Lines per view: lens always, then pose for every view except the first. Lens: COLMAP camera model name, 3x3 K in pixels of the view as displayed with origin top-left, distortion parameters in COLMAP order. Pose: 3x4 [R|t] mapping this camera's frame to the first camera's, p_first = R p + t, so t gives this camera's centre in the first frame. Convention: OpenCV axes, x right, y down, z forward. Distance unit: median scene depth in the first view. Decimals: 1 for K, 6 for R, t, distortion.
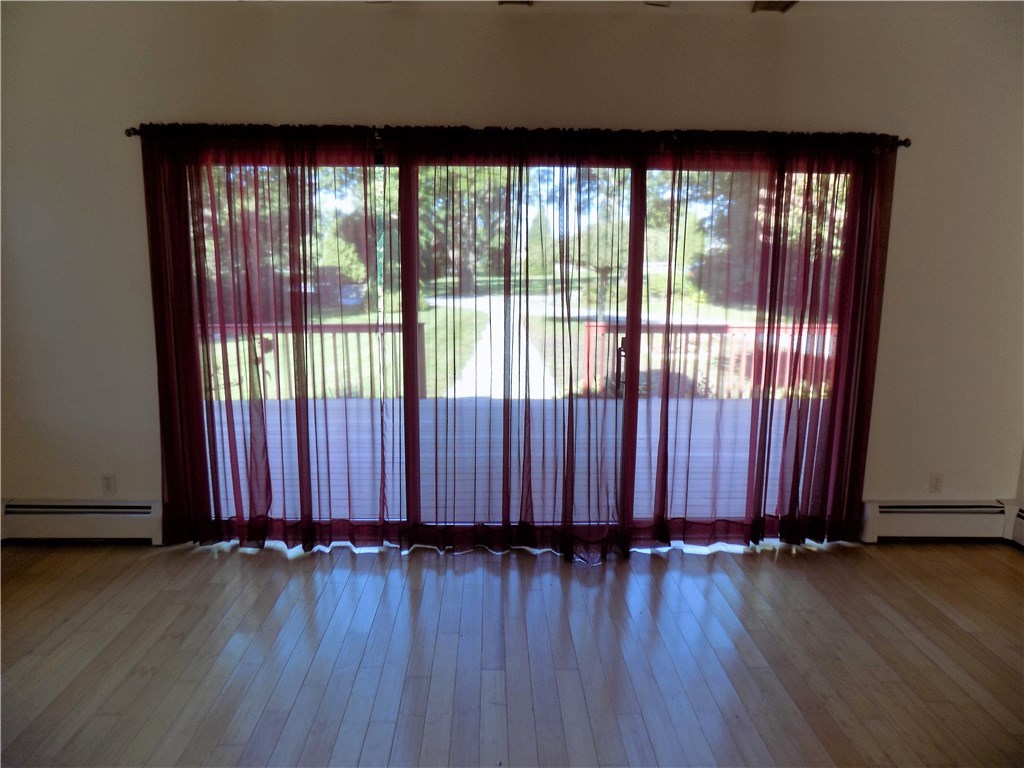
lens RADIAL K [[766.3, 0, 512.0], [0, 766.3, 384.0], [0, 0, 1]] dist [-0.076674, 0.079117]
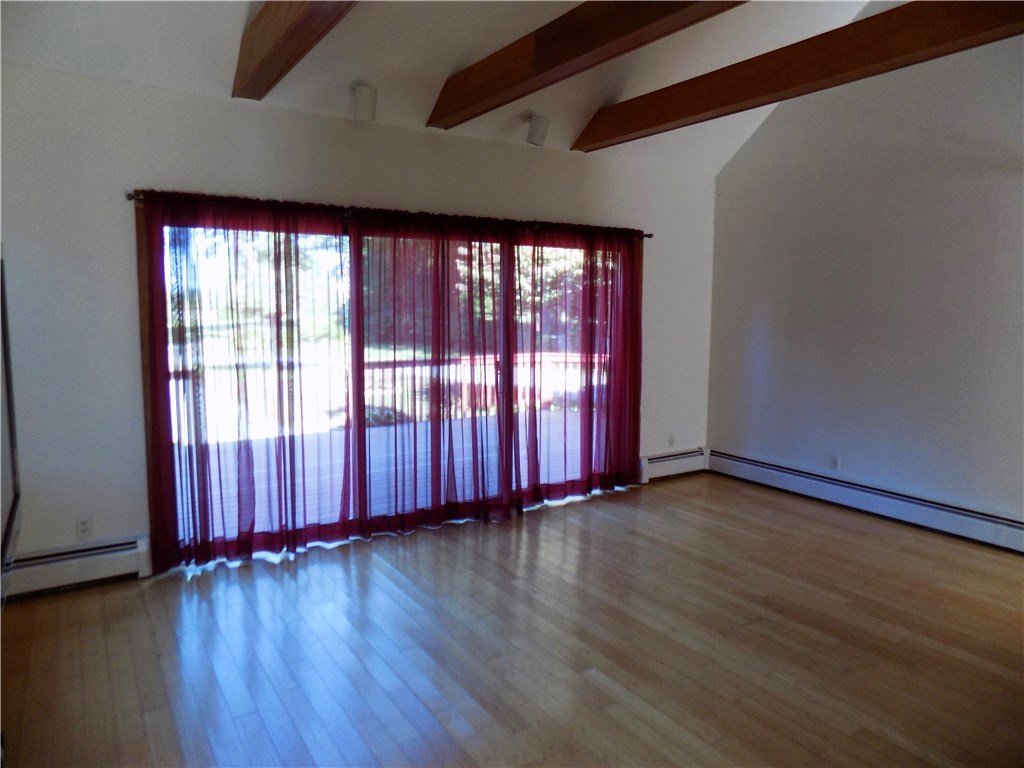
lens RADIAL K [[687.4, 0, 511.8], [0, 687.4, 375.1], [0, 0, 1]] dist [-0.086101, 0.081730]
pose [[0.852415, -0.059524, 0.519467, -0.501393], [0.096944, 0.994265, -0.045148, 0.023609], [-0.513801, 0.088844, 0.853297, -0.098695]]
